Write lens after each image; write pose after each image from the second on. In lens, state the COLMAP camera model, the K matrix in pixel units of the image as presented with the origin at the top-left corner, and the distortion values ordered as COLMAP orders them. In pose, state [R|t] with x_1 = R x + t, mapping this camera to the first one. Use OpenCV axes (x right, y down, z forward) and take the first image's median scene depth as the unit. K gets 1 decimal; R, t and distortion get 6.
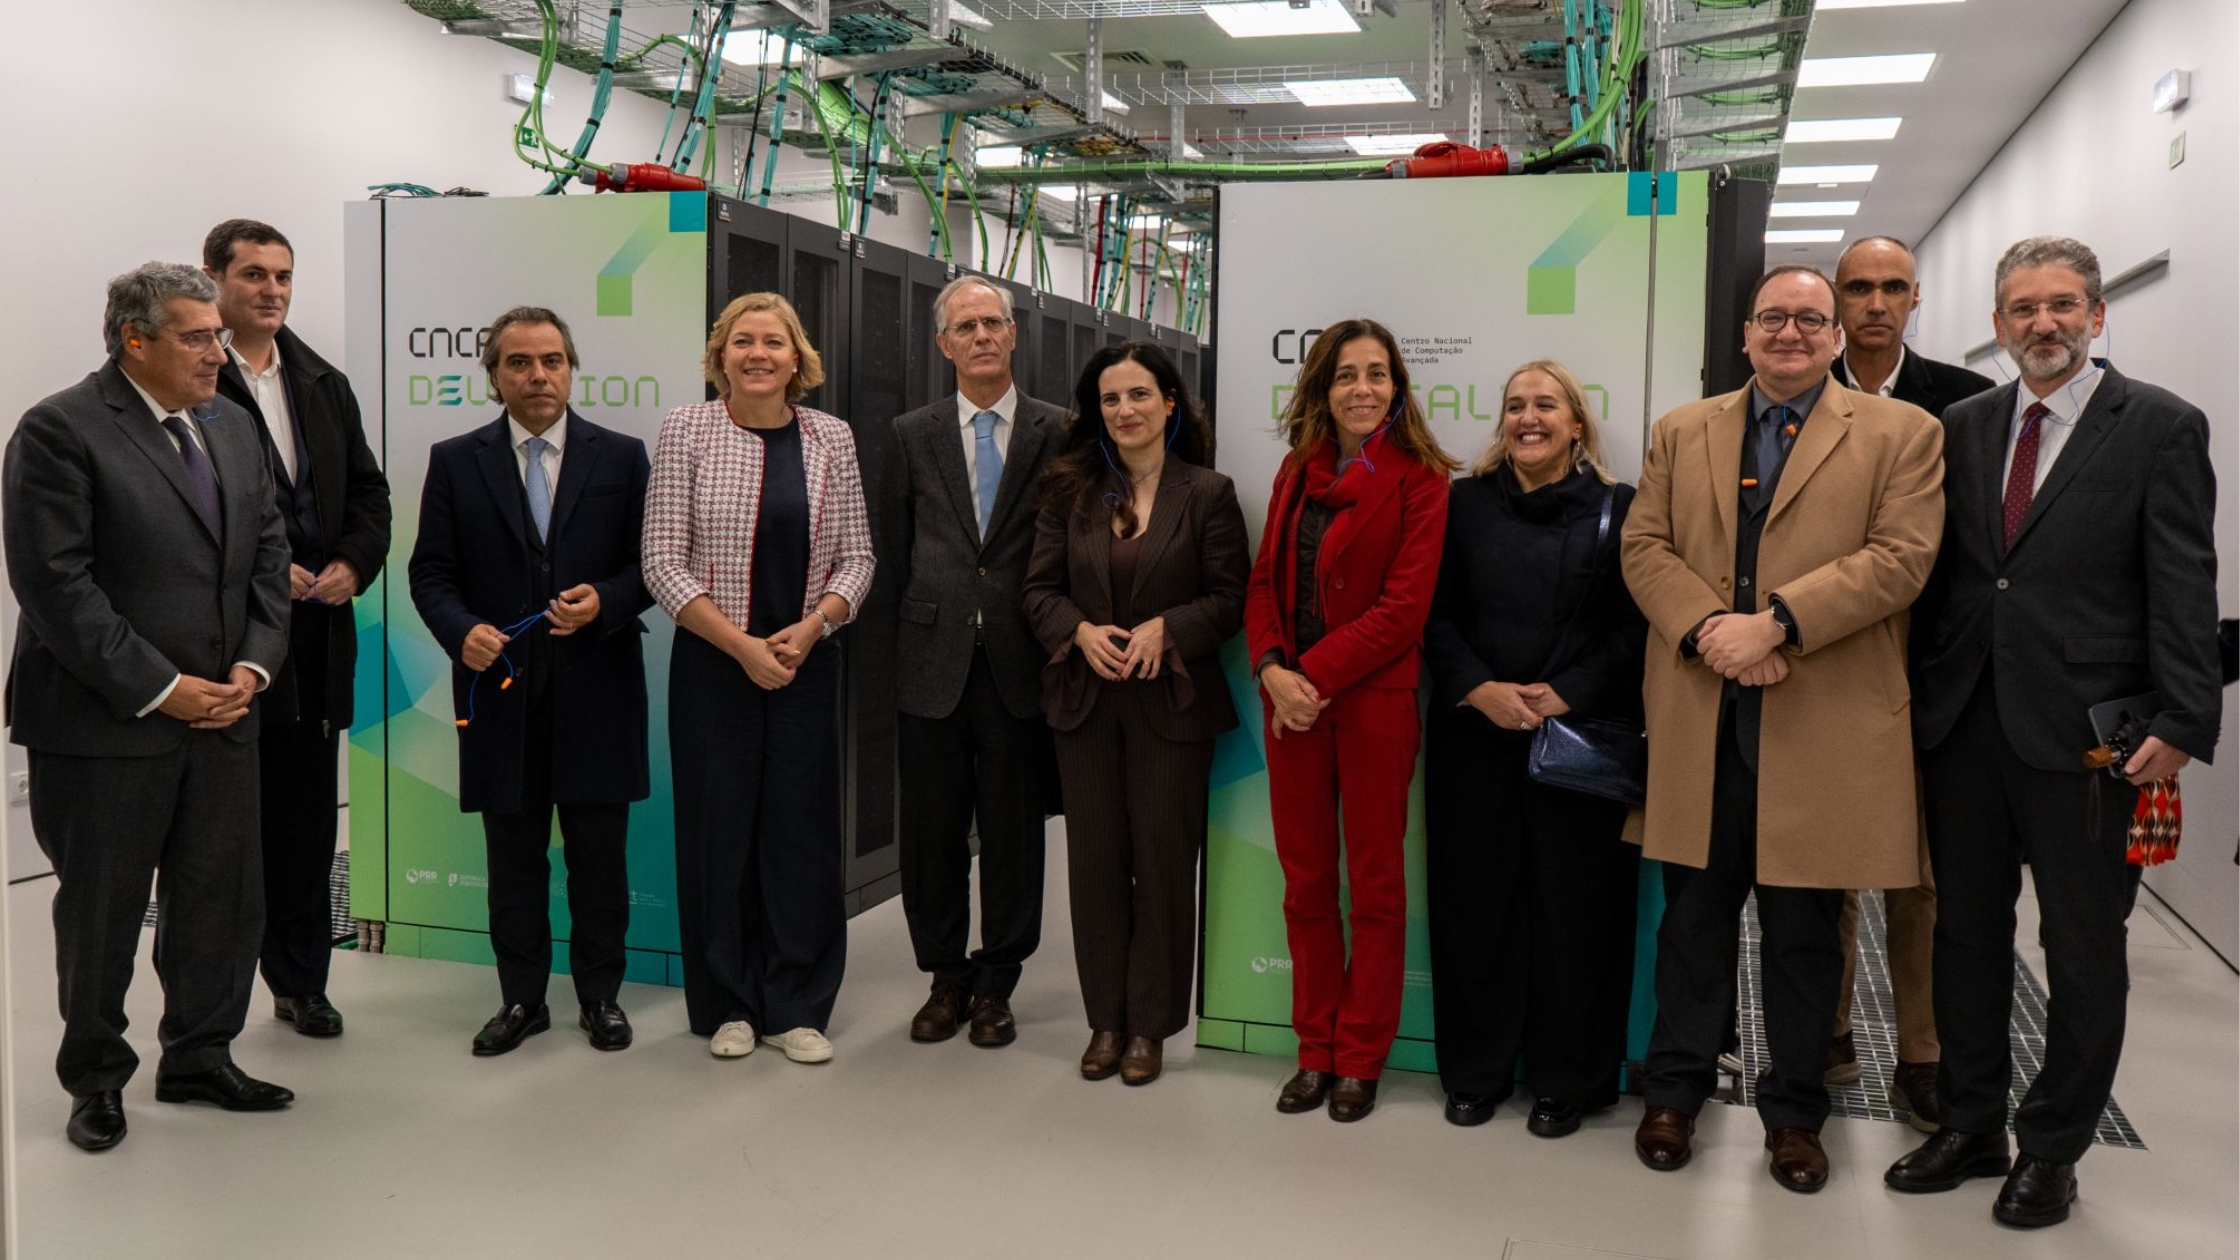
lens RADIAL K [[2452.0, 0, 1120.0], [0, 2452.0, 630.0], [0, 0, 1]] dist [0.128567, 0.004498]
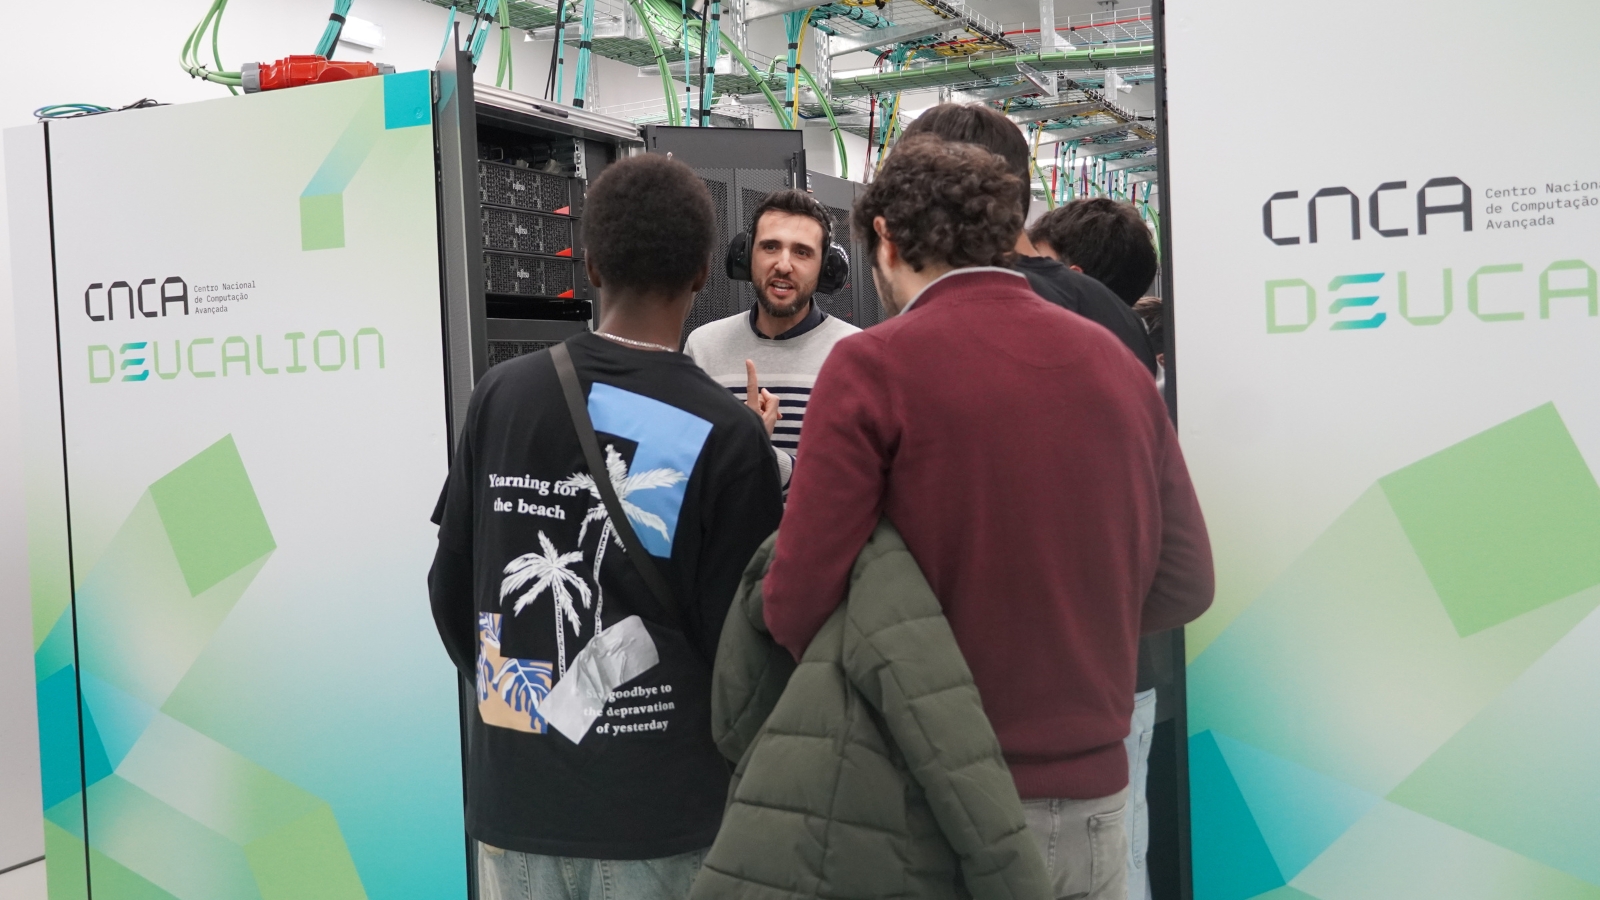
lens RADIAL K [[1751.4, 0, 800.0], [0, 1751.4, 450.0], [0, 0, 1]] dist [0.128567, 0.004498]
pose [[0.992813, -0.054410, -0.106589, -0.006903], [0.052328, 0.998382, -0.022236, -0.035201], [0.107627, 0.016498, 0.994054, 0.359465]]
